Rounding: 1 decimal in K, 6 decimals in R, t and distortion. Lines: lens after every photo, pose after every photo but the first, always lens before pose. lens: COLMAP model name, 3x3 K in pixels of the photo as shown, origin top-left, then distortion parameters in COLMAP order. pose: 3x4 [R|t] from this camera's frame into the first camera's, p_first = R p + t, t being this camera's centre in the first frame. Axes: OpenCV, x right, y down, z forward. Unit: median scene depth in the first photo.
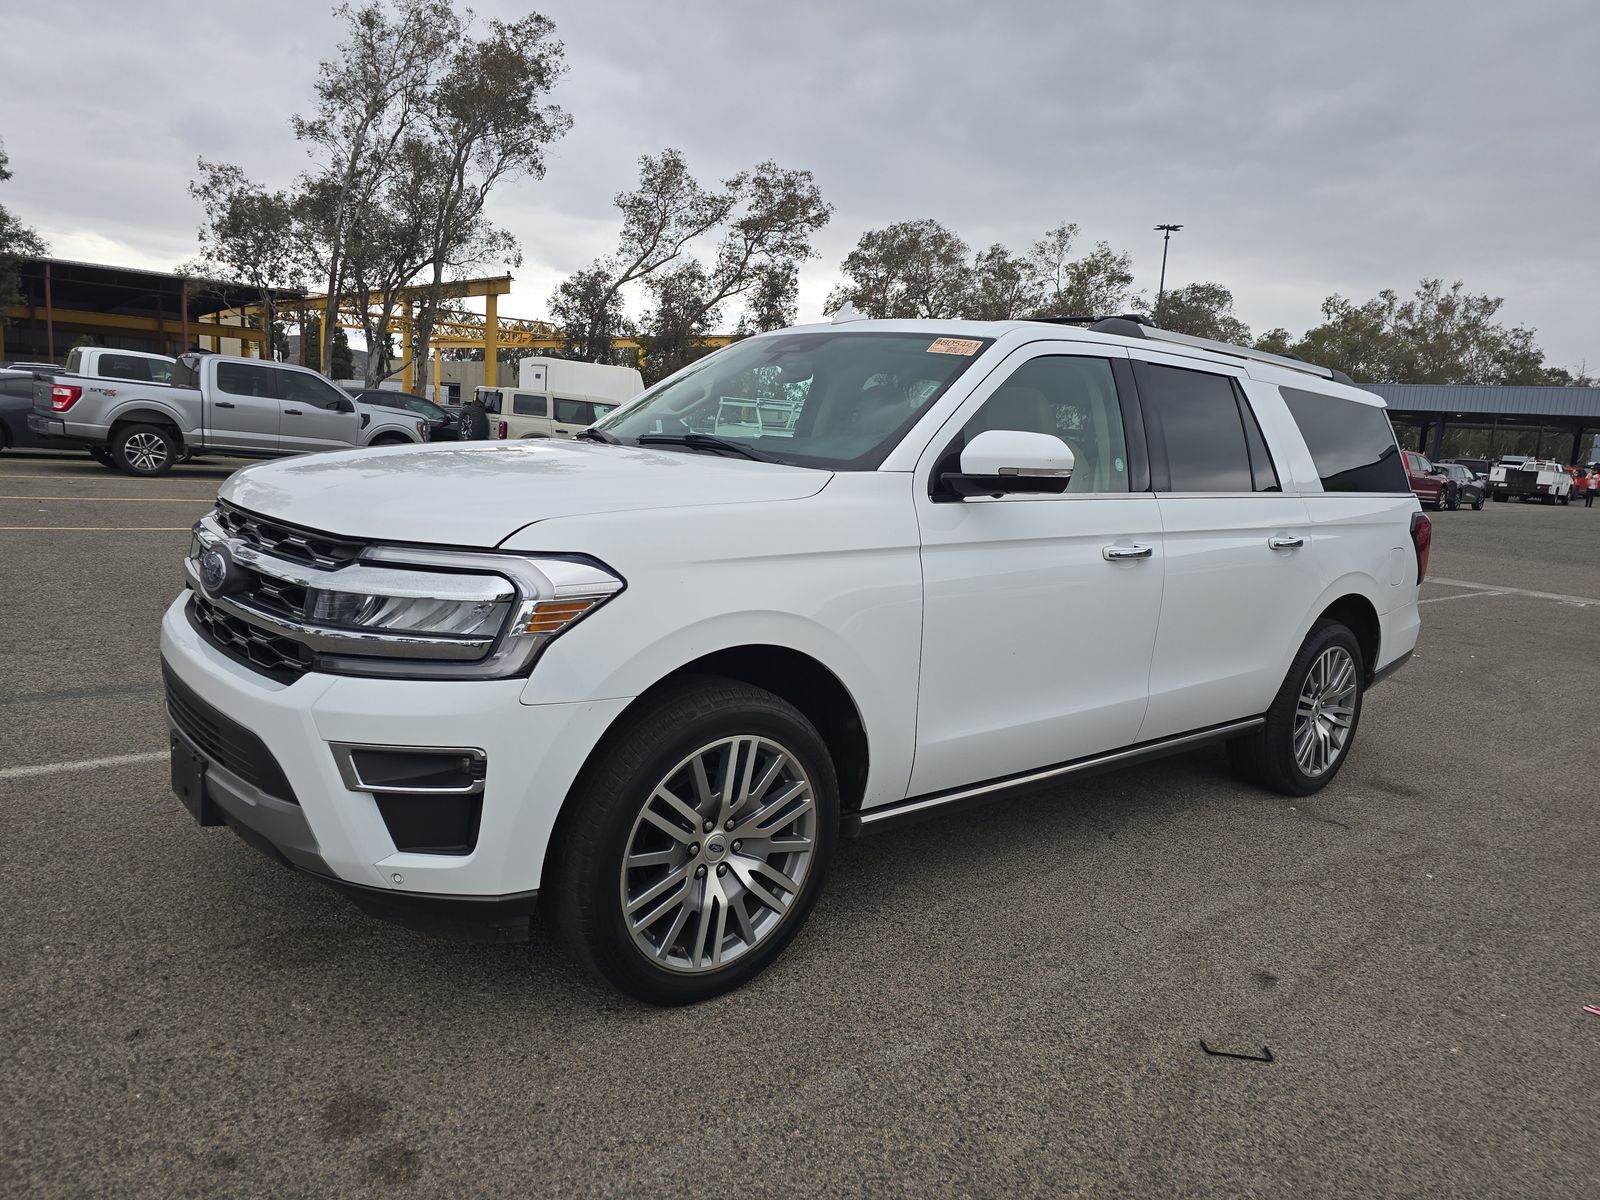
lens RADIAL K [[1087.6, 0, 800.0], [0, 1087.6, 600.0], [0, 0, 1]] dist [0.153698, -0.140685]
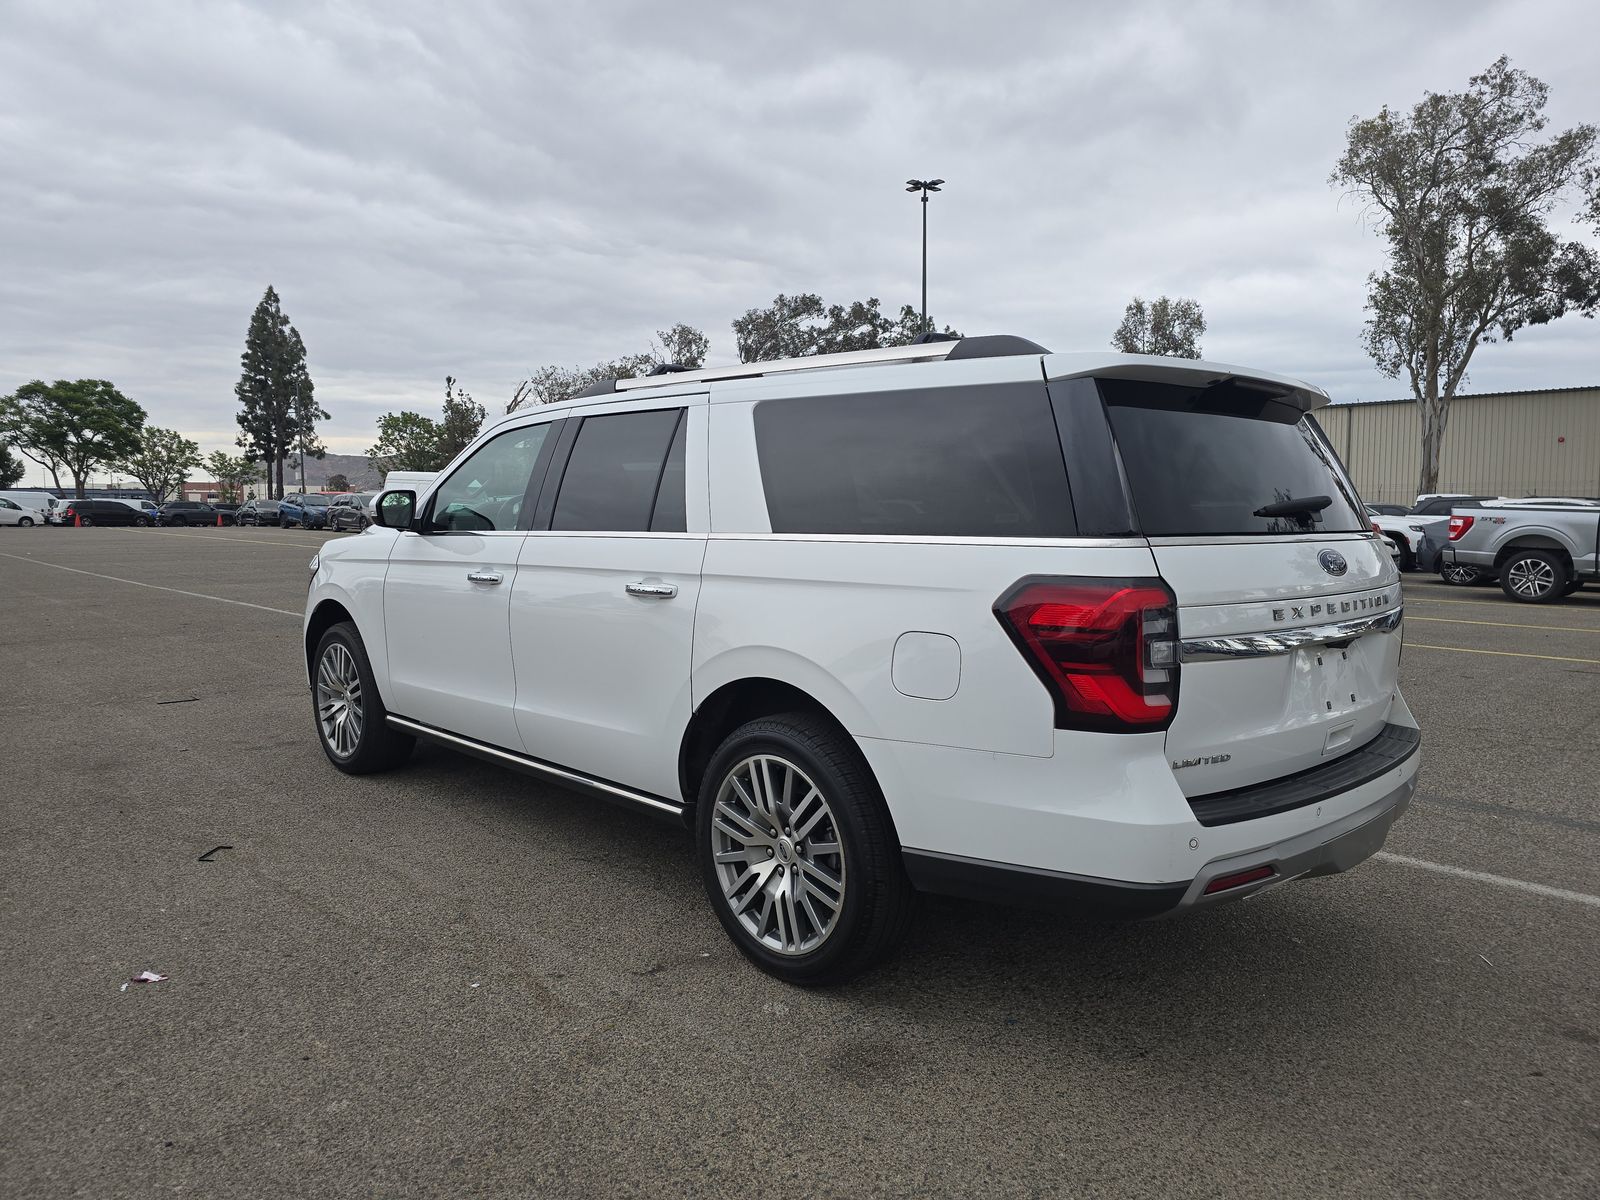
lens RADIAL K [[1087.6, 0, 800.0], [0, 1087.6, 600.0], [0, 0, 1]] dist [0.153698, -0.140685]
pose [[0.028906, 0.018825, -0.999405, 0.107011], [-0.159282, 0.987134, 0.013987, -0.006335], [0.986810, 0.158782, 0.031533, 0.090773]]
